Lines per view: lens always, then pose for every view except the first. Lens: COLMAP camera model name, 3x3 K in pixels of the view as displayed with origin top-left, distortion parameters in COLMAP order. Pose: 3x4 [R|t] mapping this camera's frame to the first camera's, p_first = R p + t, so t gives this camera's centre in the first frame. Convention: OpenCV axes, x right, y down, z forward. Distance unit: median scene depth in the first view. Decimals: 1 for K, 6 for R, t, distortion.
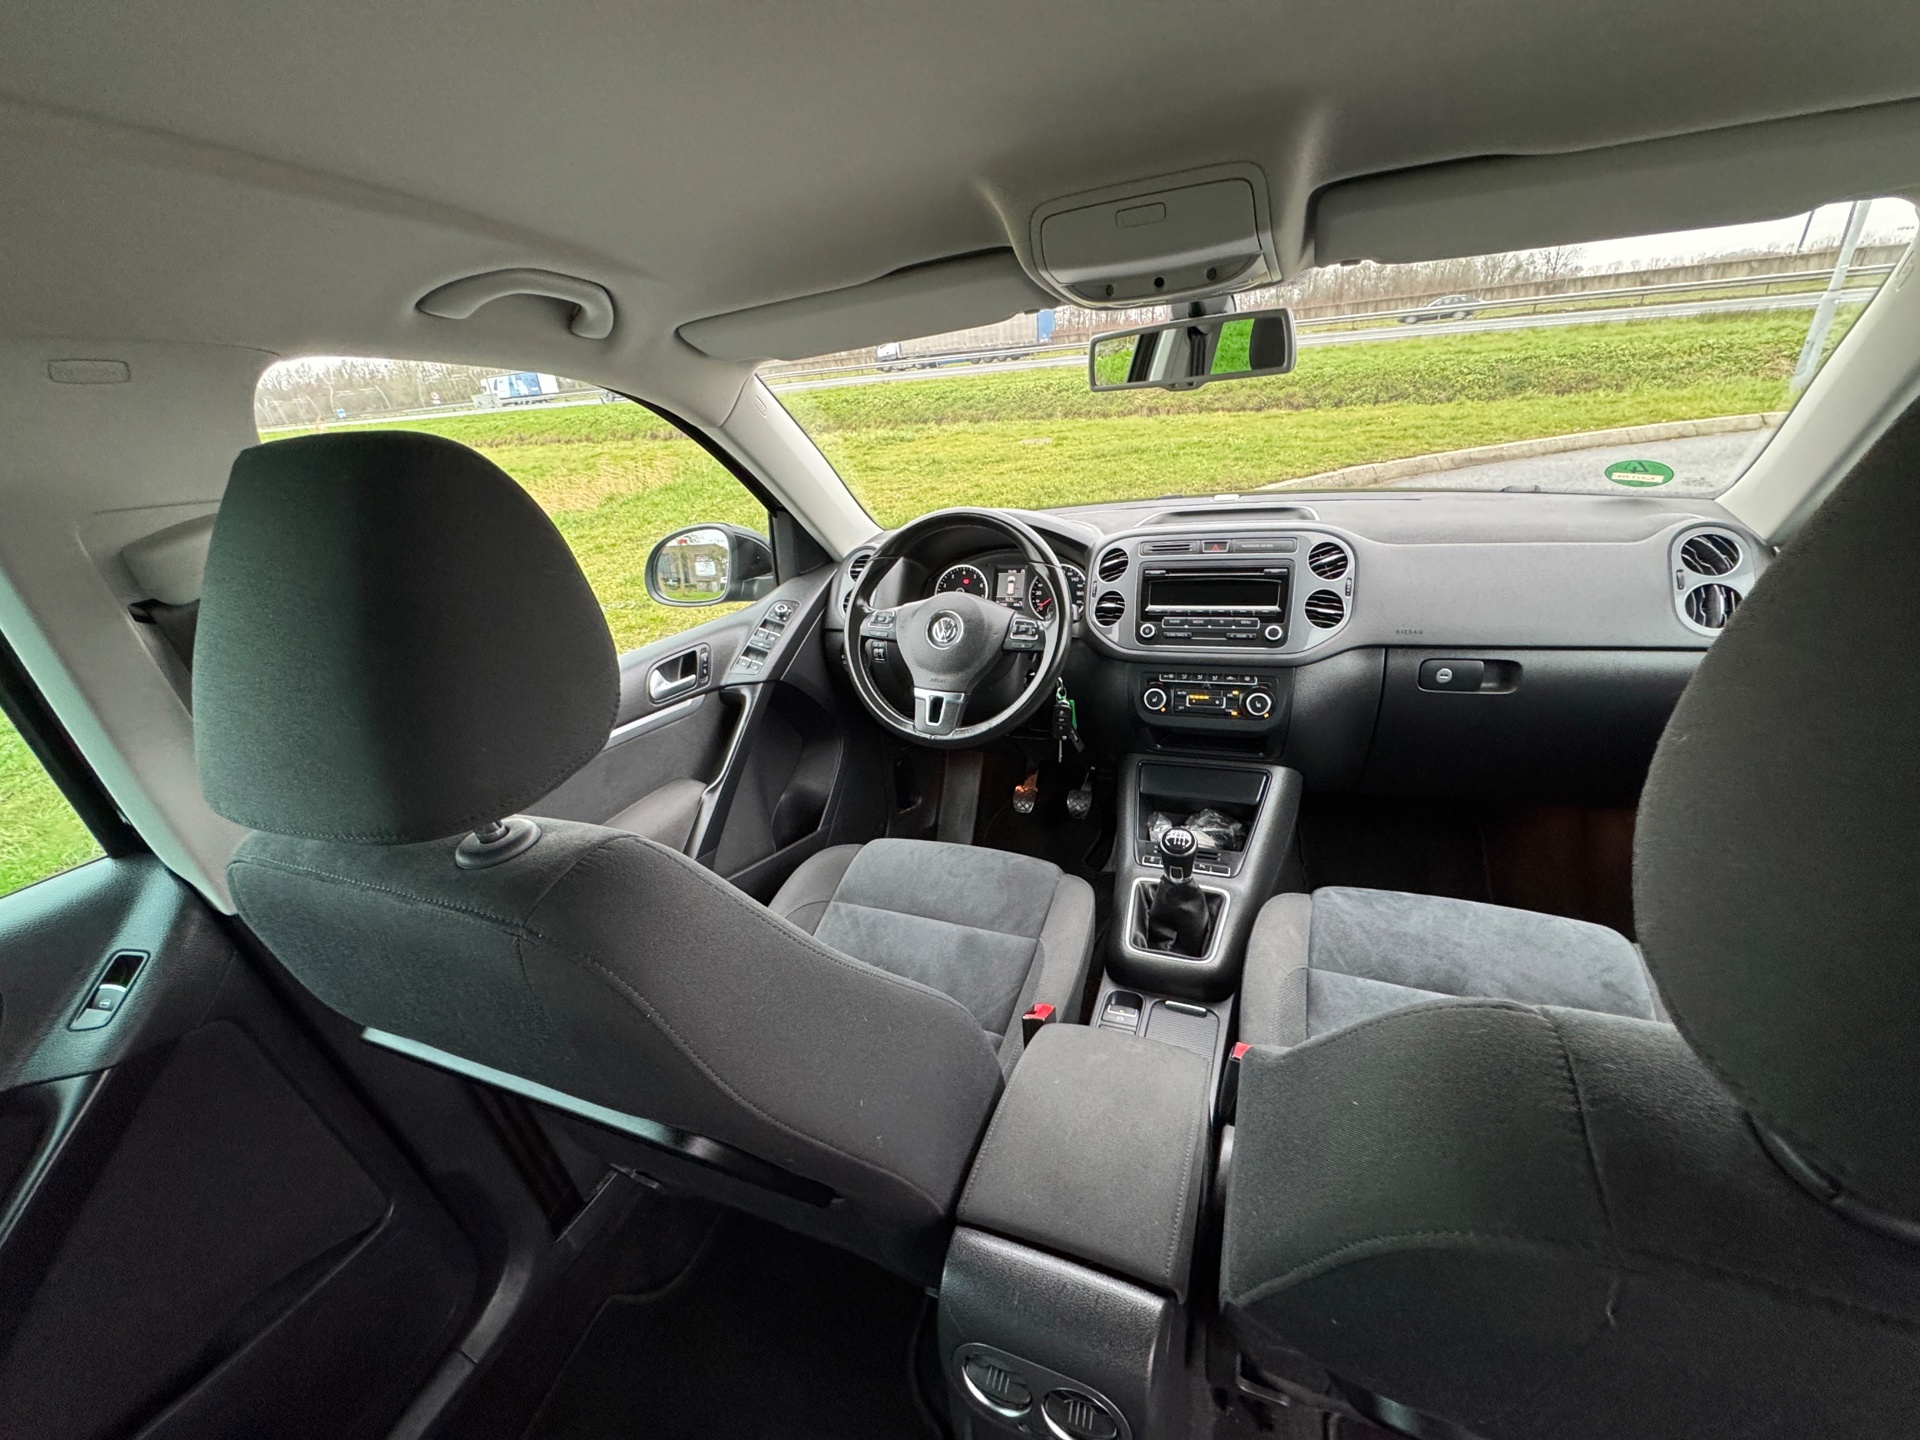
lens RADIAL K [[772.9, 0, 960.0], [0, 772.9, 715.5], [0, 0, 1]] dist [-0.008410, -0.000033]
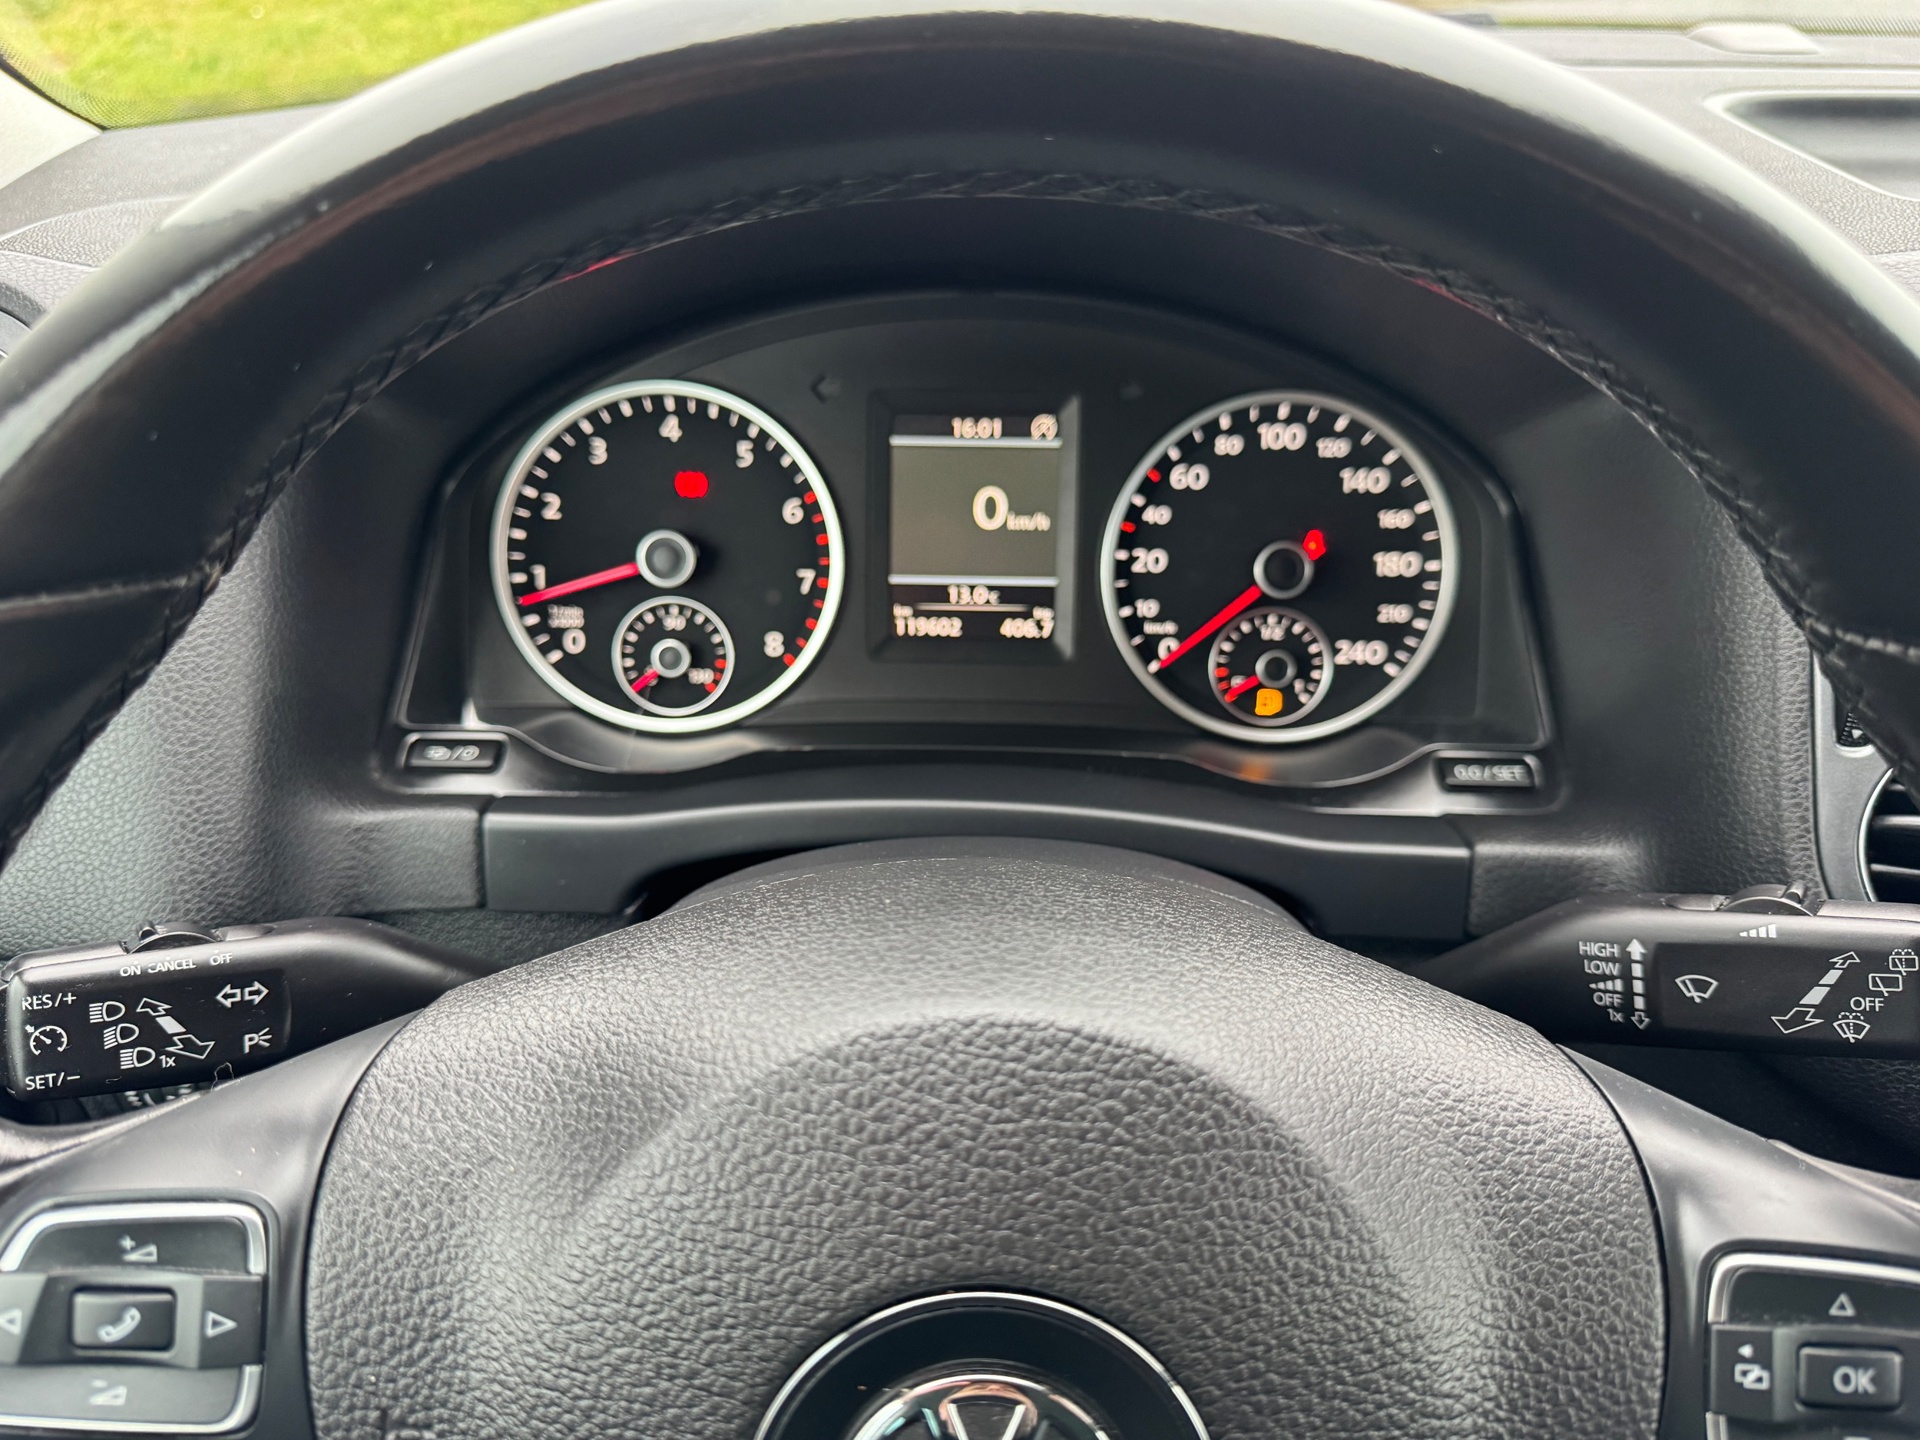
lens RADIAL K [[1373.5, 0, 966.6], [0, 1373.5, 750.1], [0, 0, 1]] dist [0.043520, -0.043564]
pose [[0.926632, -0.127954, 0.353526, -0.061718], [0.052111, 0.974941, 0.216276, -0.223198], [-0.372341, -0.181986, 0.910079, 0.870533]]
